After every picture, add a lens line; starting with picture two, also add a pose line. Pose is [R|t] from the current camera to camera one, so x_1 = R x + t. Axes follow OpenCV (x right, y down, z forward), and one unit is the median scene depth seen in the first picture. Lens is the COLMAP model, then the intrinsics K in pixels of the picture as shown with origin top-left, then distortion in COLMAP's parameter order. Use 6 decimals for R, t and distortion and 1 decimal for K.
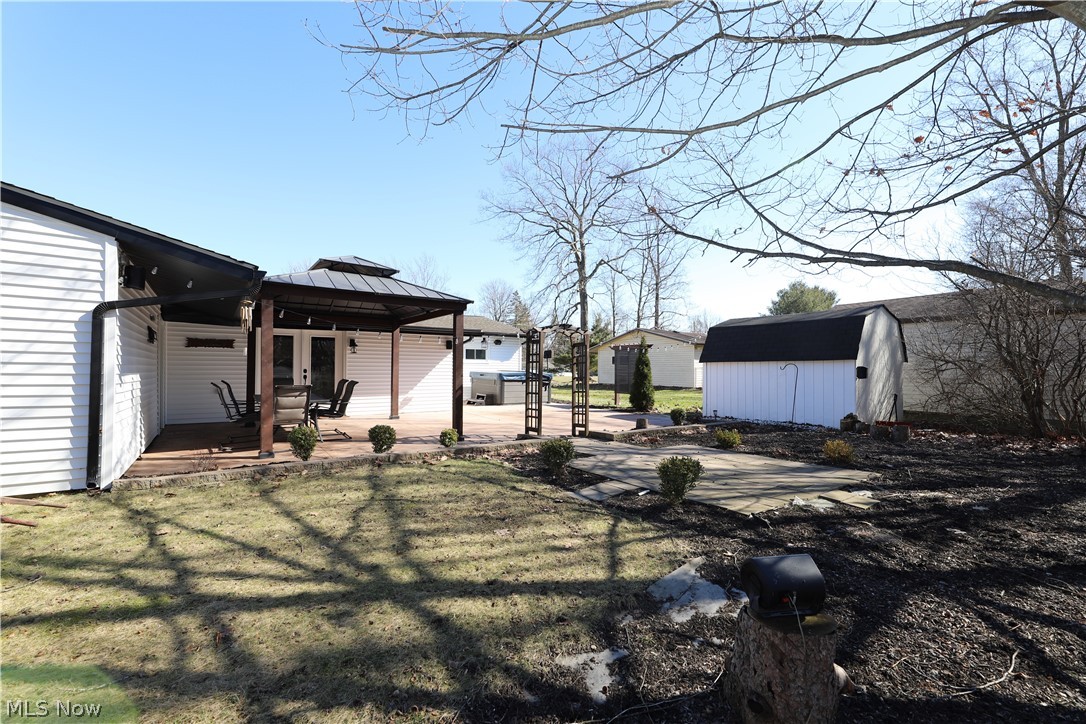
lens RADIAL K [[476.3, 0, 542.2], [0, 476.3, 364.6], [0, 0, 1]] dist [0.000178, 0.000090]
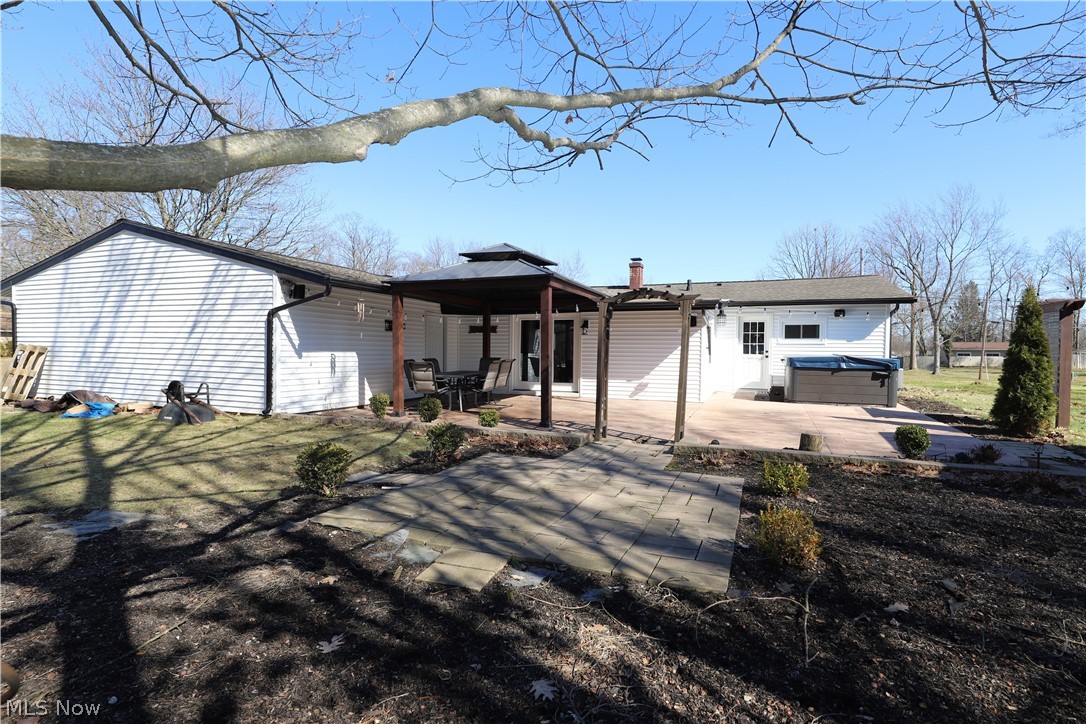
lens RADIAL K [[554.3, 0, 540.1], [0, 554.3, 360.5], [0, 0, 1]] dist [0.014156, 0.000179]
pose [[0.525924, 0.015662, -0.850388, 0.751909], [0.001705, 0.999809, 0.019468, 0.010448], [0.850530, -0.011688, 0.525797, 0.435885]]
